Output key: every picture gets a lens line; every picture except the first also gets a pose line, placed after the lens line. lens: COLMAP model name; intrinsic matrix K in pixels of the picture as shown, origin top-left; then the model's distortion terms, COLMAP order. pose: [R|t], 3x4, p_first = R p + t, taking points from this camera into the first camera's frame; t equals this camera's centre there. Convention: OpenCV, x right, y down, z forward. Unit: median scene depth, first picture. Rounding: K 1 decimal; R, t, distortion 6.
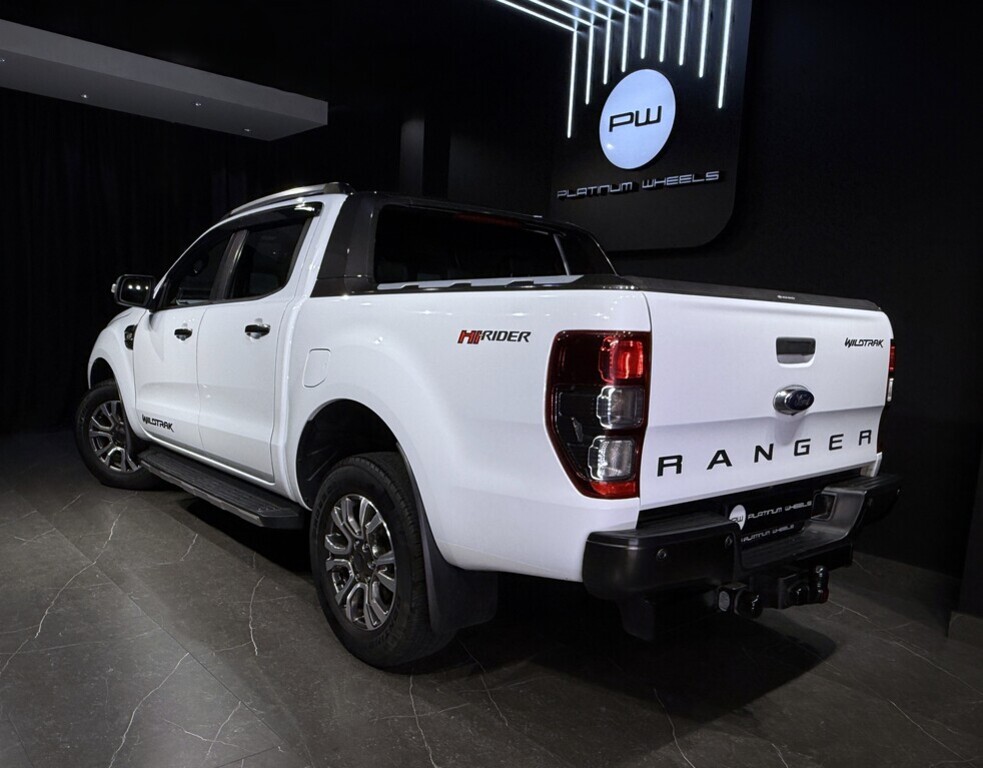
lens RADIAL K [[768.2, 0, 475.7], [0, 768.2, 421.3], [0, 0, 1]] dist [0.002159, -0.000616]
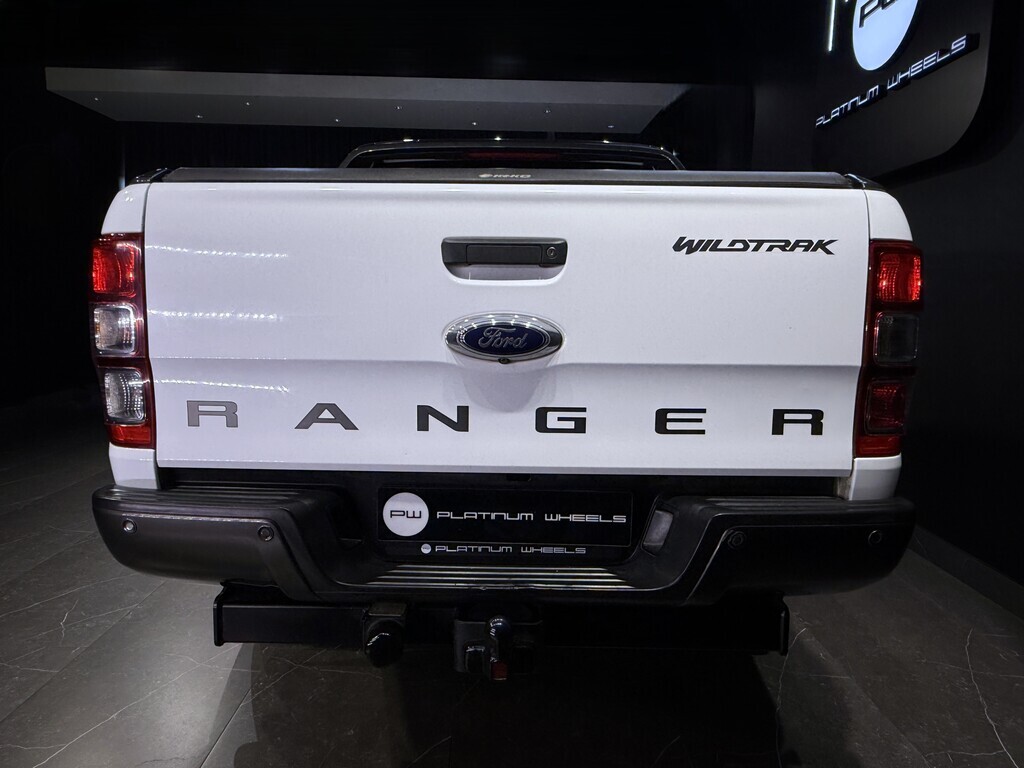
lens RADIAL K [[683.1, 0, 512.0], [0, 683.1, 384.0], [0, 0, 1]] dist [0.002867, -0.002218]
pose [[0.765937, 0.045382, -0.641312, 0.670114], [-0.065672, 0.997811, -0.007825, 0.011045], [0.639552, 0.048109, 0.767241, 0.506045]]
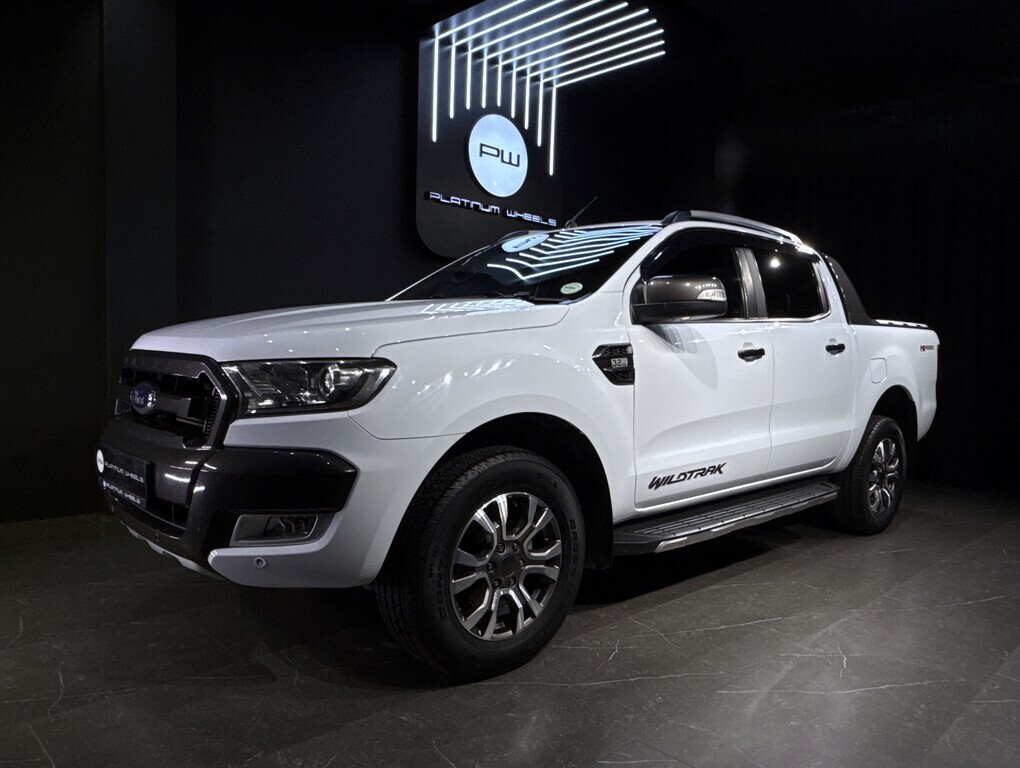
lens RADIAL K [[746.5, 0, 560.2], [0, 746.5, 382.7], [0, 0, 1]] dist [0.031605, 0.000112]
pose [[-0.105382, -0.093090, 0.990065, -1.779425], [0.089906, 0.990640, 0.102713, -0.277092], [-0.990359, 0.099837, -0.096026, 1.895209]]
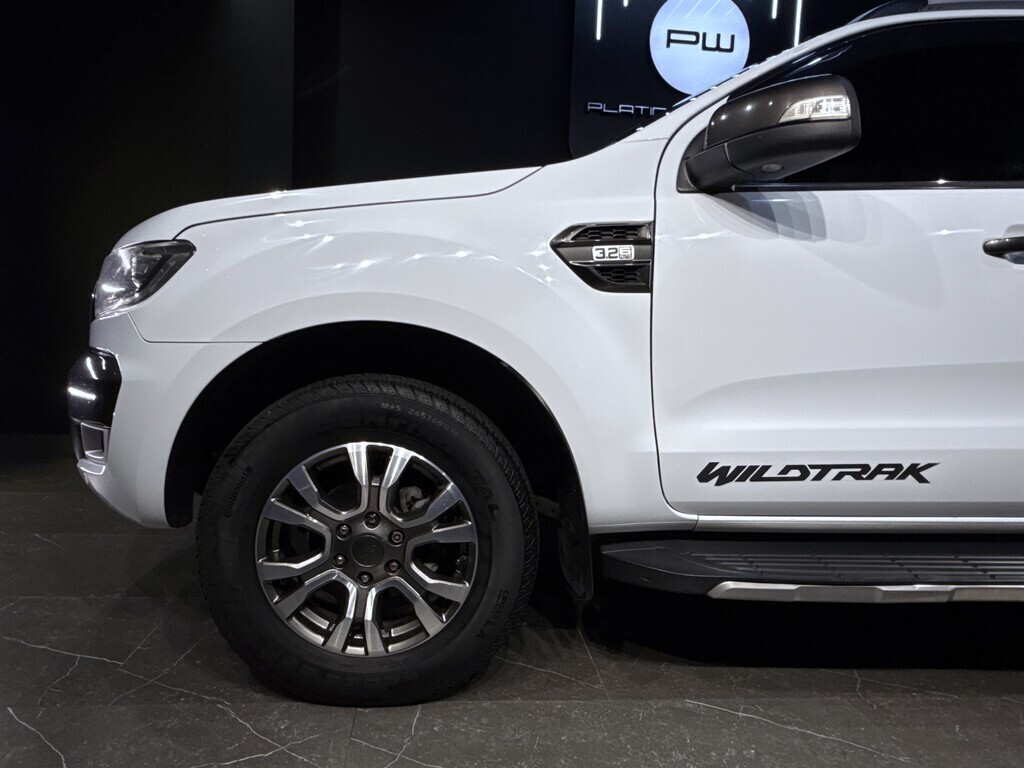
lens RADIAL K [[683.1, 0, 512.0], [0, 683.1, 384.0], [0, 0, 1]] dist [0.002867, -0.002218]
pose [[0.596489, -0.066364, 0.799873, -1.076223], [0.094767, 0.995428, 0.011918, -0.037134], [-0.797007, 0.068692, 0.600051, 1.295097]]
